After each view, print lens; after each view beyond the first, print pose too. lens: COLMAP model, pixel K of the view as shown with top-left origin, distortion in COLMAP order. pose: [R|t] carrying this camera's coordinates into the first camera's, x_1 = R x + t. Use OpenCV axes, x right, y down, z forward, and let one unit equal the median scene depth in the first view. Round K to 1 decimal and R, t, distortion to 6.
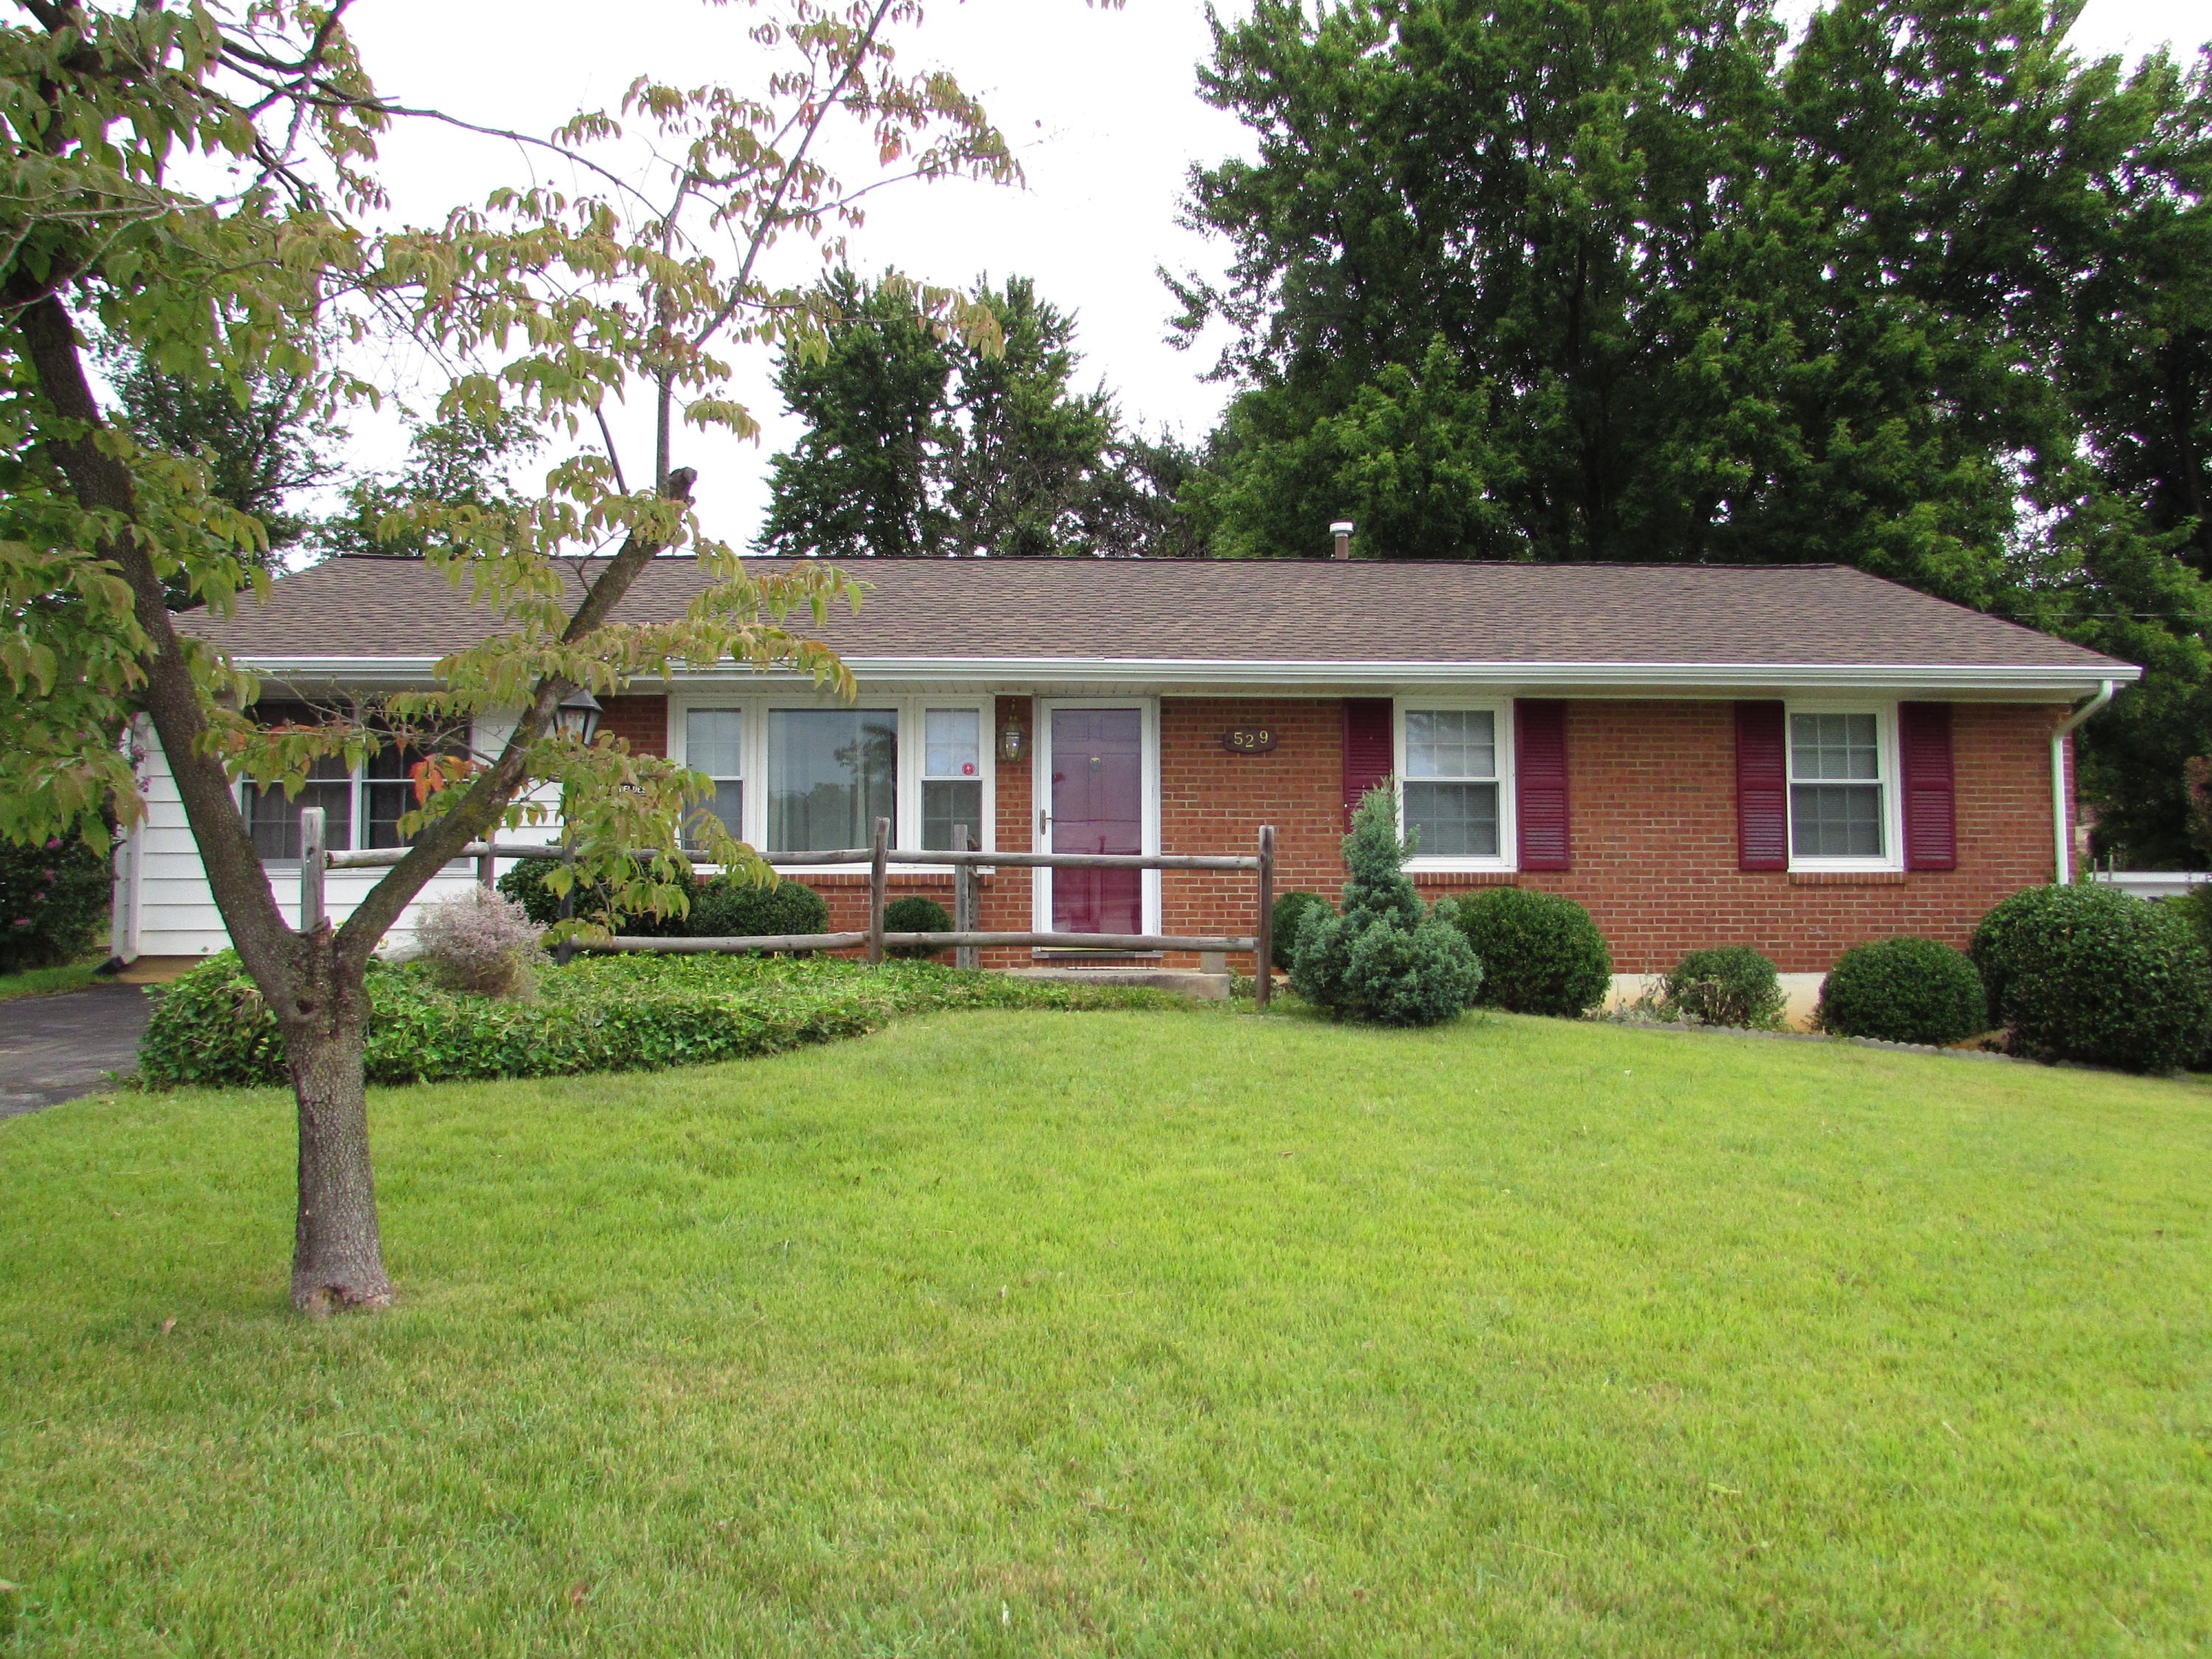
lens RADIAL K [[1607.4, 0, 1106.8], [0, 1607.4, 938.0], [0, 0, 1]] dist [-0.035034, 0.003444]
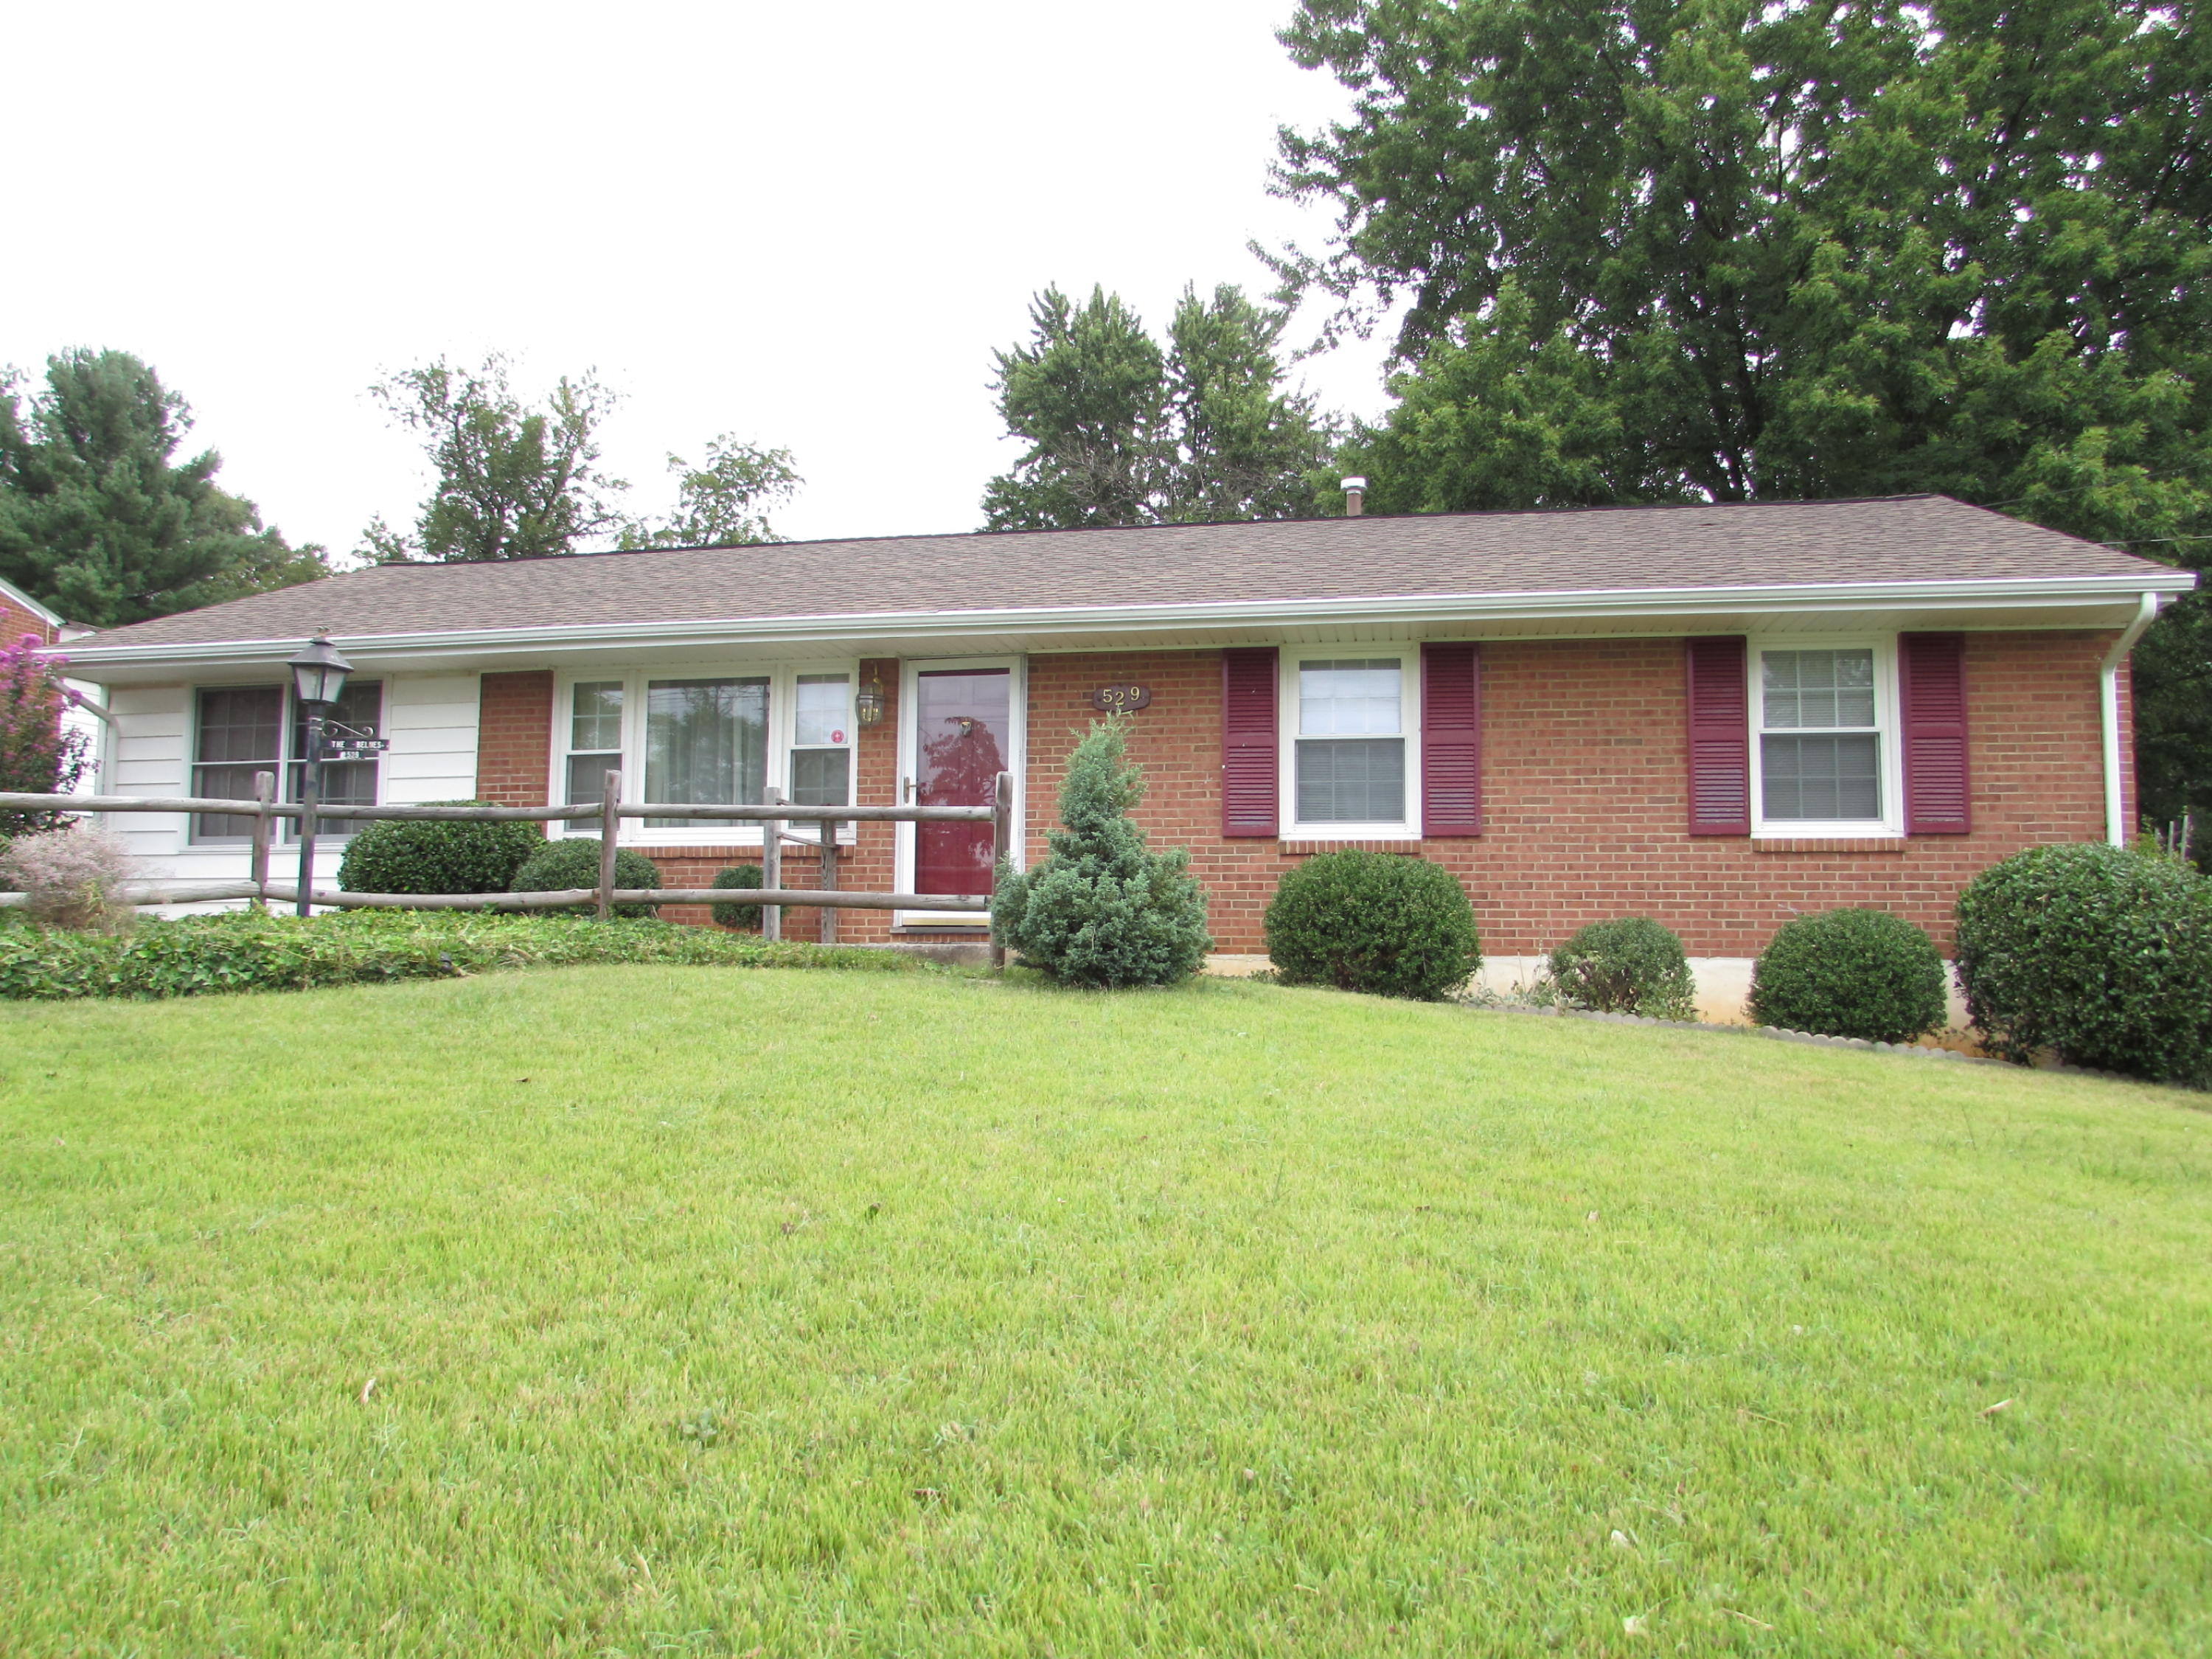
lens RADIAL K [[1592.6, 0, 1105.7], [0, 1592.6, 963.8], [0, 0, 1]] dist [-0.067464, 0.026031]
pose [[0.972088, 0.010395, -0.234388, 0.289317], [-0.011917, 0.999916, -0.005076, 0.033209], [0.234316, 0.007727, 0.972130, 0.112136]]
